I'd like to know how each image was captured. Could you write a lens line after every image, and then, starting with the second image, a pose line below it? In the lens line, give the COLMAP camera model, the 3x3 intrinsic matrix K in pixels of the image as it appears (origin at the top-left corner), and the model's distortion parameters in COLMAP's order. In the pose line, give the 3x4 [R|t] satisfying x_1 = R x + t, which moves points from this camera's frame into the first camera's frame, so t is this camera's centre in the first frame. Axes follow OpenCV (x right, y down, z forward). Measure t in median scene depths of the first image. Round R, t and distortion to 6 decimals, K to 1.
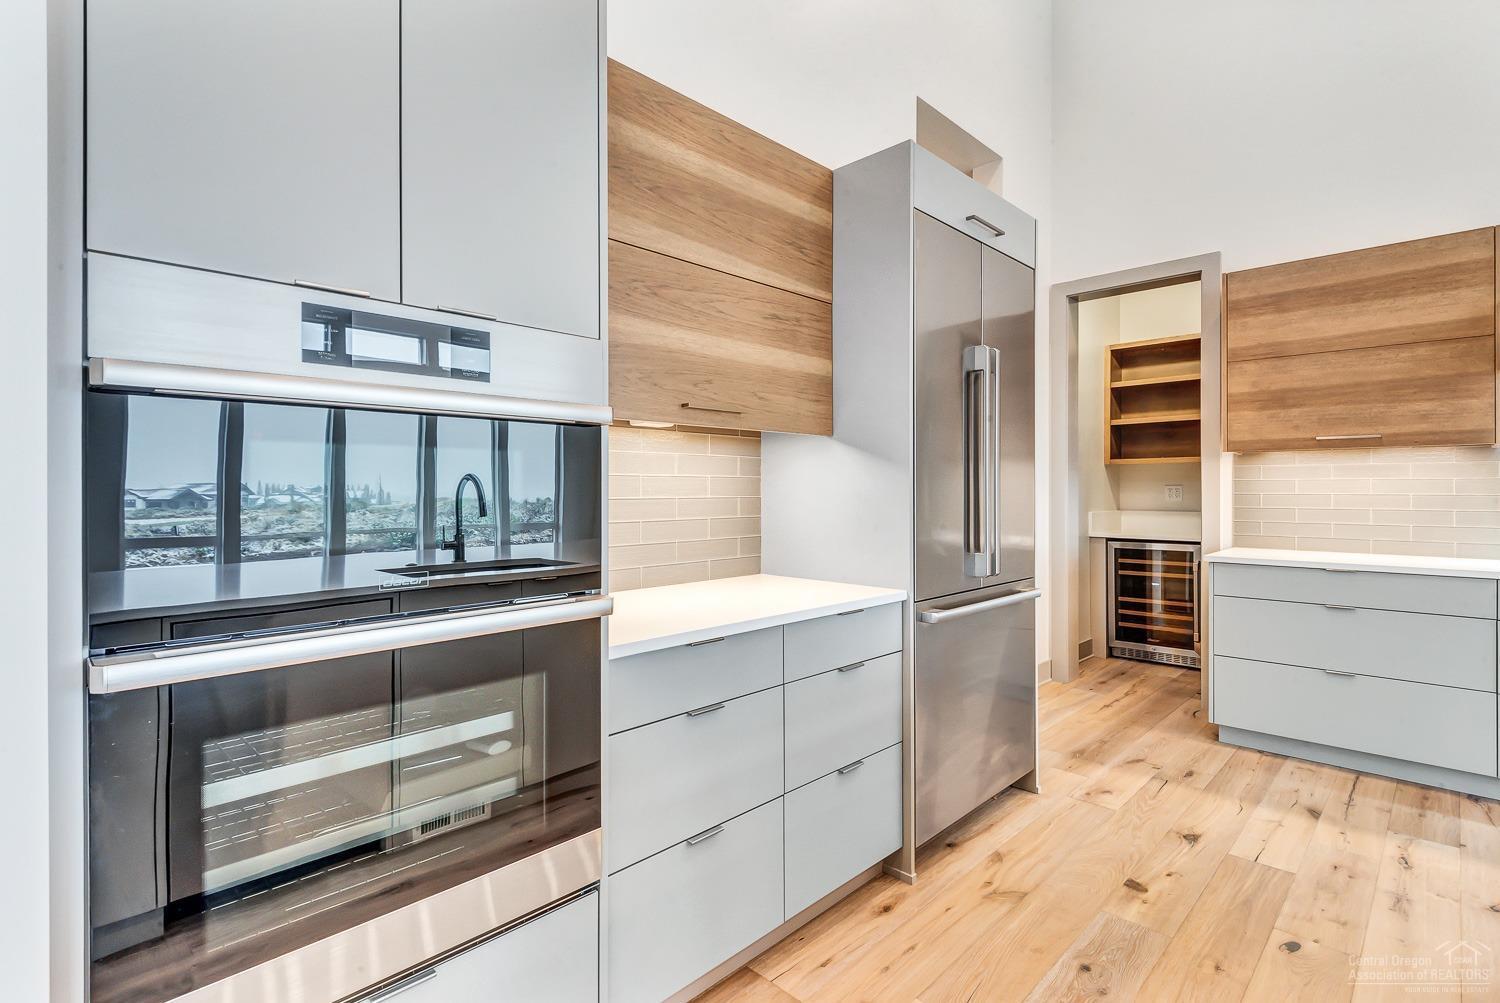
lens RADIAL K [[702.6, 0, 740.2], [0, 702.6, 494.7], [0, 0, 1]] dist [0.039249, -0.029534]
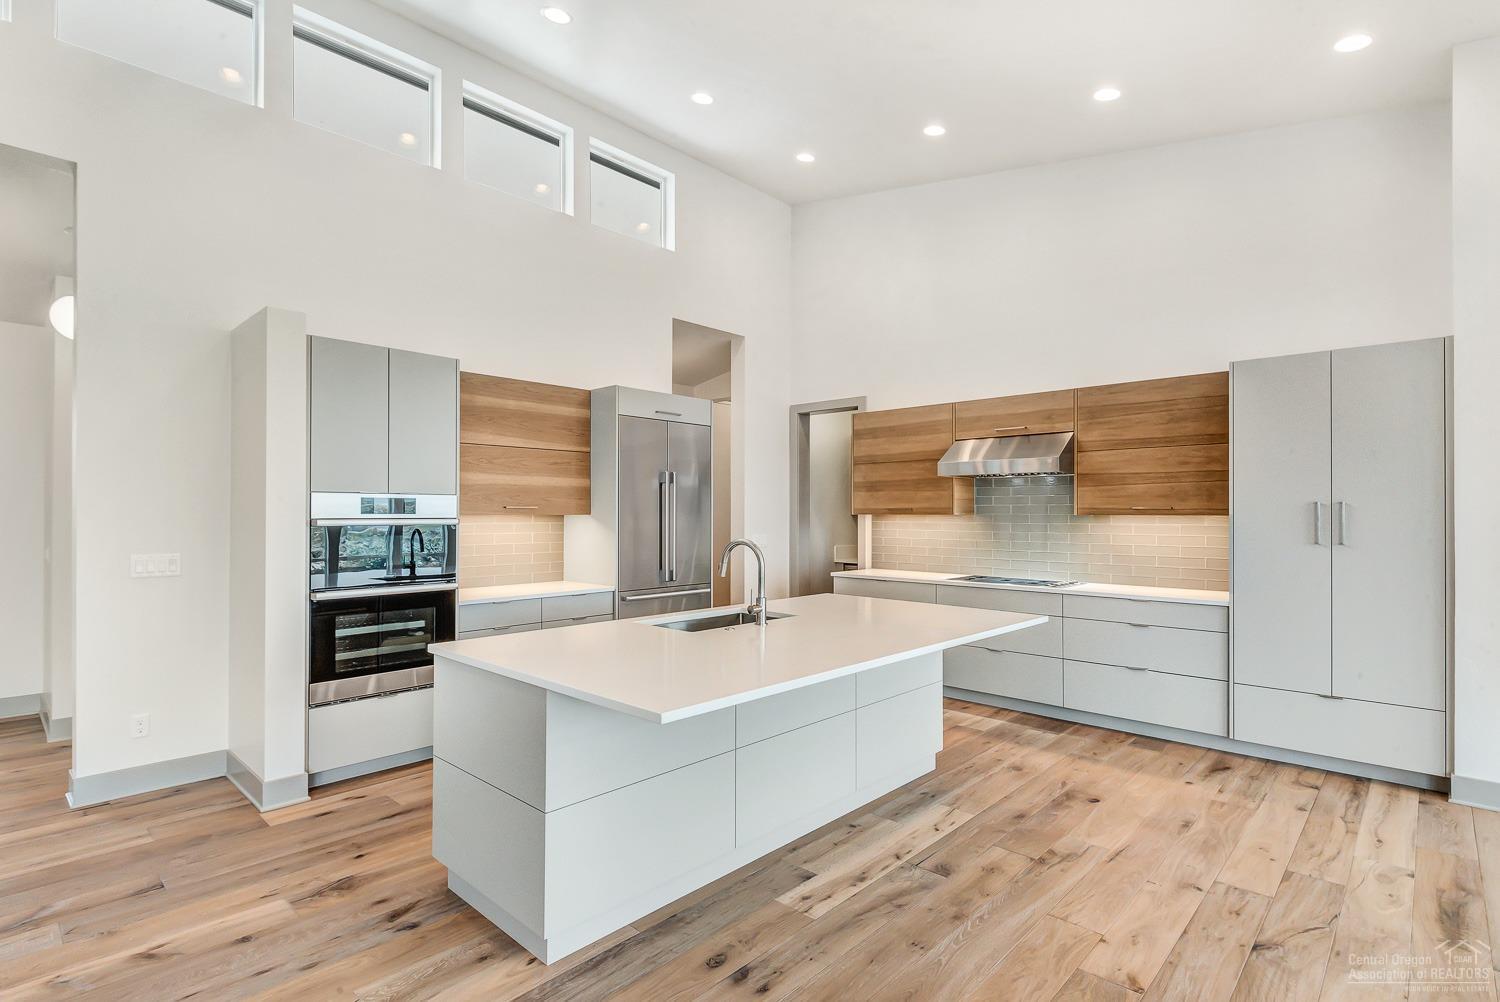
lens RADIAL K [[726.8, 0, 750.1], [0, 726.8, 511.2], [0, 0, 1]] dist [0.023489, -0.033577]
pose [[0.999296, 0.004131, 0.037280, 0.532958], [-0.003861, 0.999966, -0.007297, -0.079738], [-0.037309, 0.007148, 0.999278, -1.215870]]
